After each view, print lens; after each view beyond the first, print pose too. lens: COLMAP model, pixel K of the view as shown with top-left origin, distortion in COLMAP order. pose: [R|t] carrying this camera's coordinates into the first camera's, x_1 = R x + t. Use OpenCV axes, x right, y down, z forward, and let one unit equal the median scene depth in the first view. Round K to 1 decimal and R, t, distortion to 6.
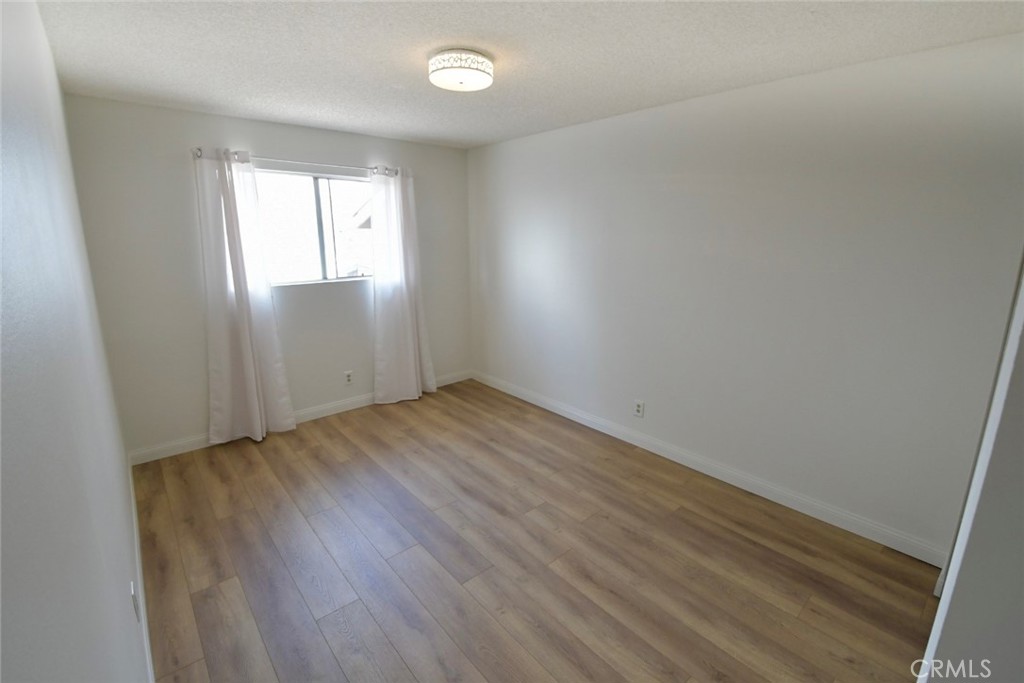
lens RADIAL K [[451.6, 0, 504.4], [0, 451.6, 332.4], [0, 0, 1]] dist [0.003814, -0.015380]
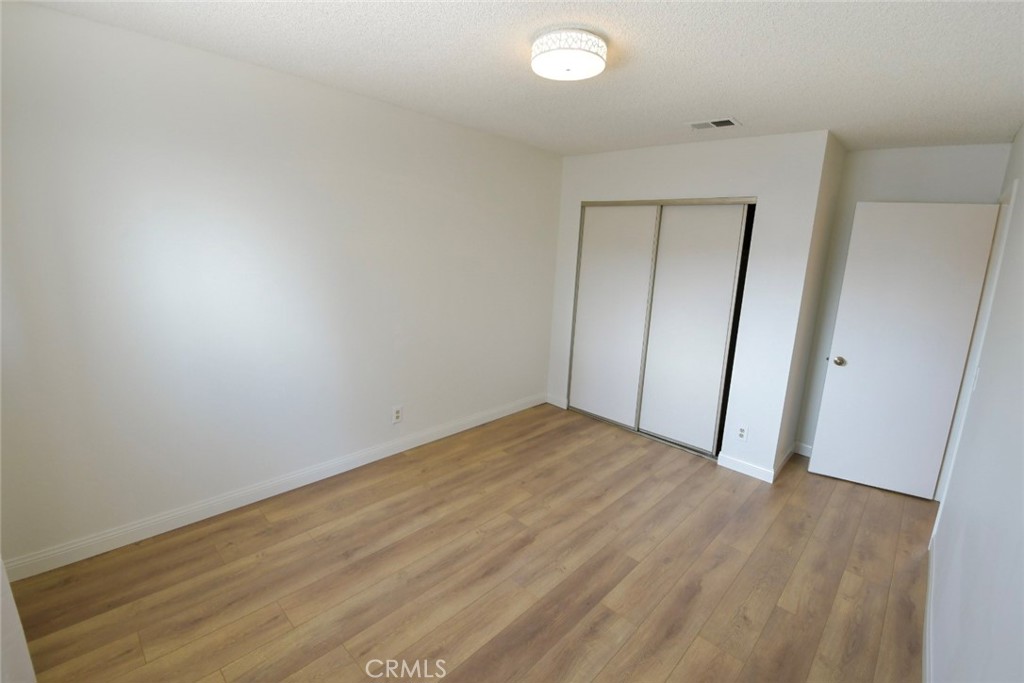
lens RADIAL K [[451.6, 0, 504.4], [0, 451.6, 332.4], [0, 0, 1]] dist [0.003814, -0.015380]
pose [[-0.102472, -0.198776, 0.974673, -0.755583], [0.162292, 0.963362, 0.213532, -0.204815], [-0.981408, 0.180063, -0.066457, 0.949627]]
